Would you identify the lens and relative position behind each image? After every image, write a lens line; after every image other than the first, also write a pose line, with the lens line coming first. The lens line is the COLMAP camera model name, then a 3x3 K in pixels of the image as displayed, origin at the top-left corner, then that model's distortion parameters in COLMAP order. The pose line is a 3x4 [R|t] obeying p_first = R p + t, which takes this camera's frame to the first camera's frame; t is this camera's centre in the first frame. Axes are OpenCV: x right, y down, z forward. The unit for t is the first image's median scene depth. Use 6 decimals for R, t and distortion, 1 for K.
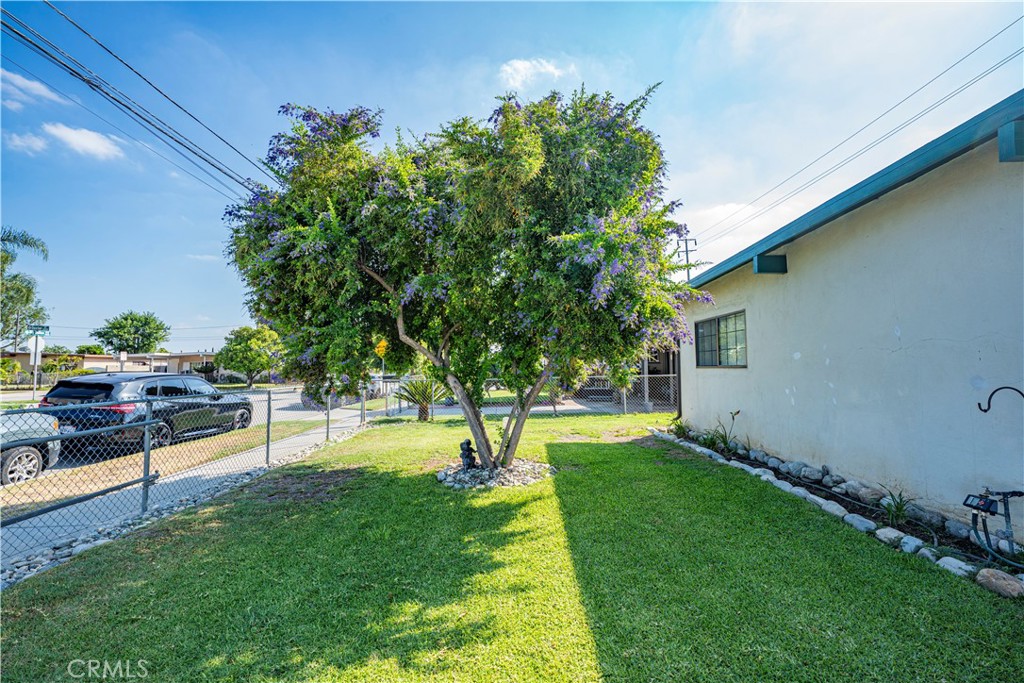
lens RADIAL K [[441.7, 0, 511.5], [0, 441.7, 338.0], [0, 0, 1]] dist [0.001347, 0.000296]
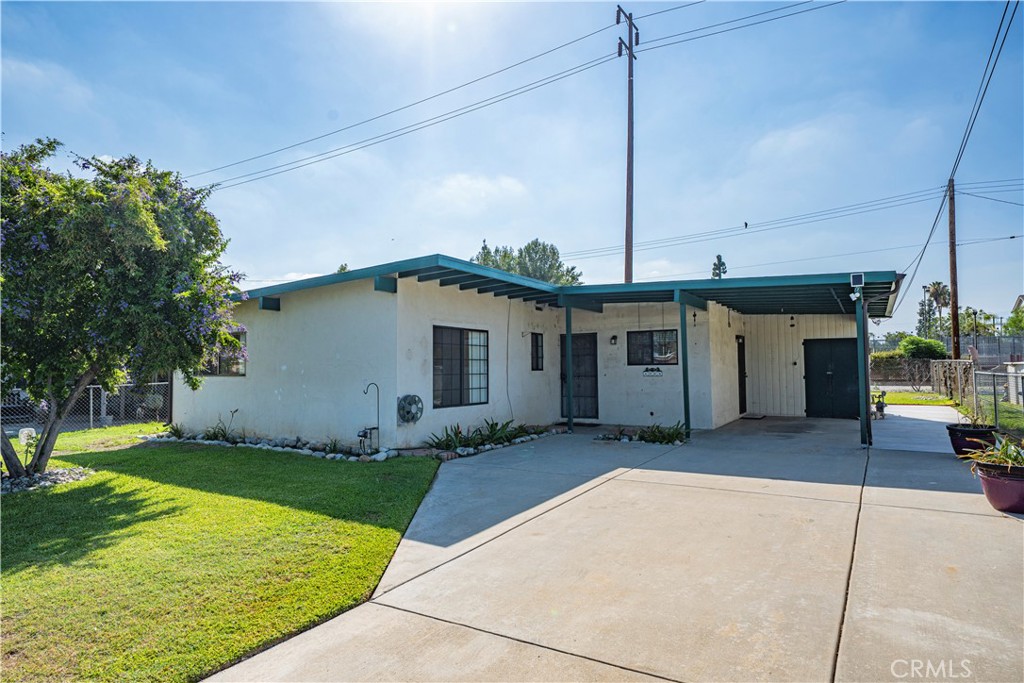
lens RADIAL K [[599.3, 0, 511.8], [0, 599.3, 340.1], [0, 0, 1]] dist [0.000702, 0.000106]
pose [[0.527641, 0.035604, 0.848721, -0.754633], [-0.048580, 0.998751, -0.011697, -0.074640], [-0.848077, -0.035059, 0.528711, -0.813204]]
